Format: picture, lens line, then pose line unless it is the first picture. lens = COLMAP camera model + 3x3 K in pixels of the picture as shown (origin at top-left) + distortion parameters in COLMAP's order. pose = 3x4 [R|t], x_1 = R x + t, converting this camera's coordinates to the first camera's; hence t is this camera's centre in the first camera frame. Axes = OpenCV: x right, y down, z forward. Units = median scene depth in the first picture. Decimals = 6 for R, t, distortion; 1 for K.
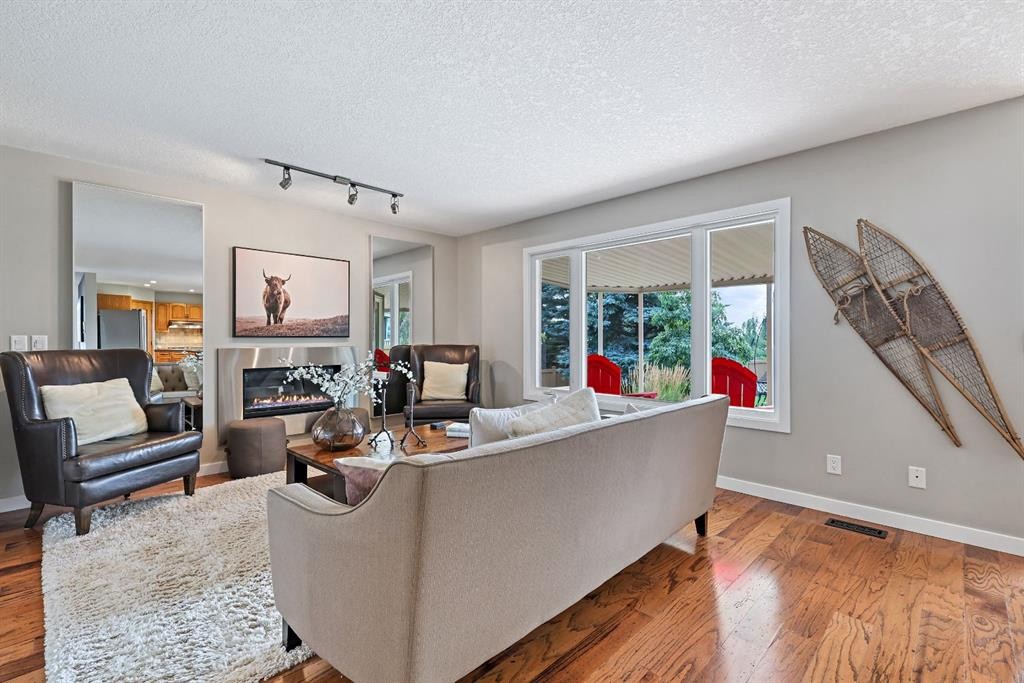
lens RADIAL K [[450.9, 0, 512.0], [0, 450.9, 341.5], [0, 0, 1]] dist [-0.000129, 0.000306]
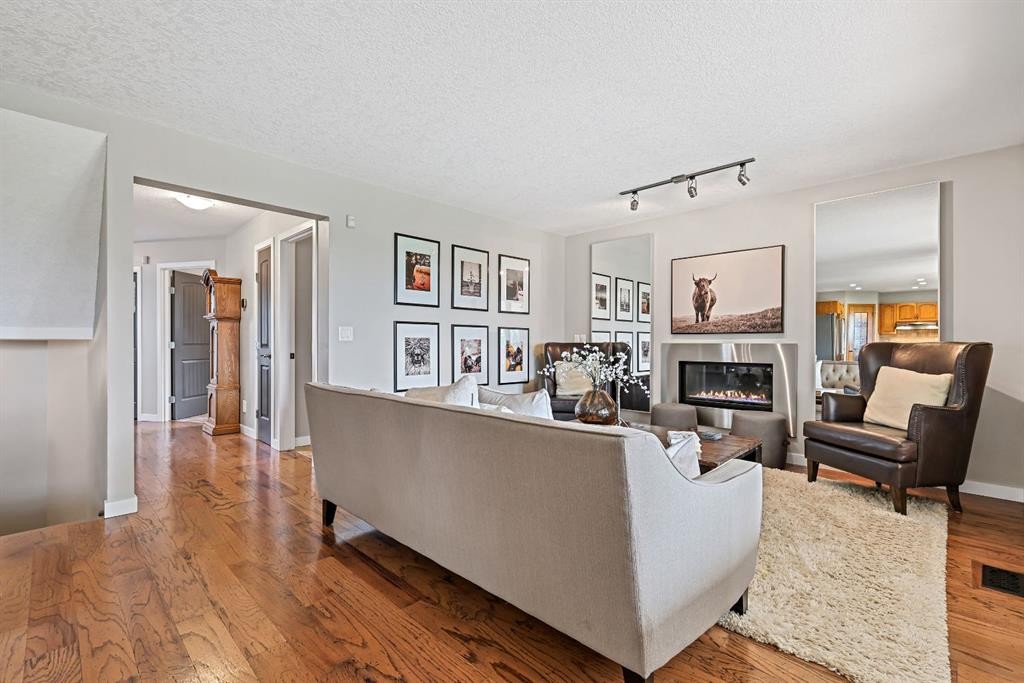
lens RADIAL K [[450.9, 0, 512.0], [0, 450.9, 341.5], [0, 0, 1]] dist [-0.000129, 0.000306]
pose [[0.012260, -0.004885, -0.999913, 0.561457], [-0.007308, 0.999961, -0.004975, 0.017861], [0.999898, 0.007368, 0.012224, 0.531967]]
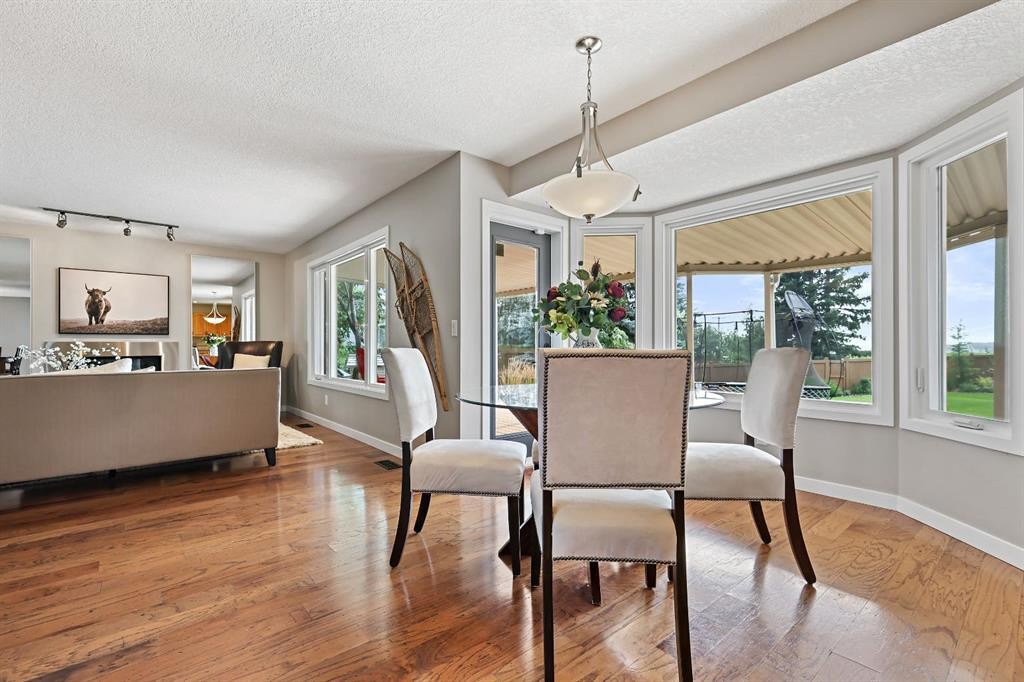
lens RADIAL K [[450.9, 0, 512.0], [0, 450.9, 341.0], [0, 0, 1]] dist [-0.000129, 0.000306]
pose [[0.996844, -0.003985, -0.079290, 0.817089], [0.003006, 0.999918, -0.012461, 0.031624], [0.079333, 0.012184, 0.996774, -0.237539]]
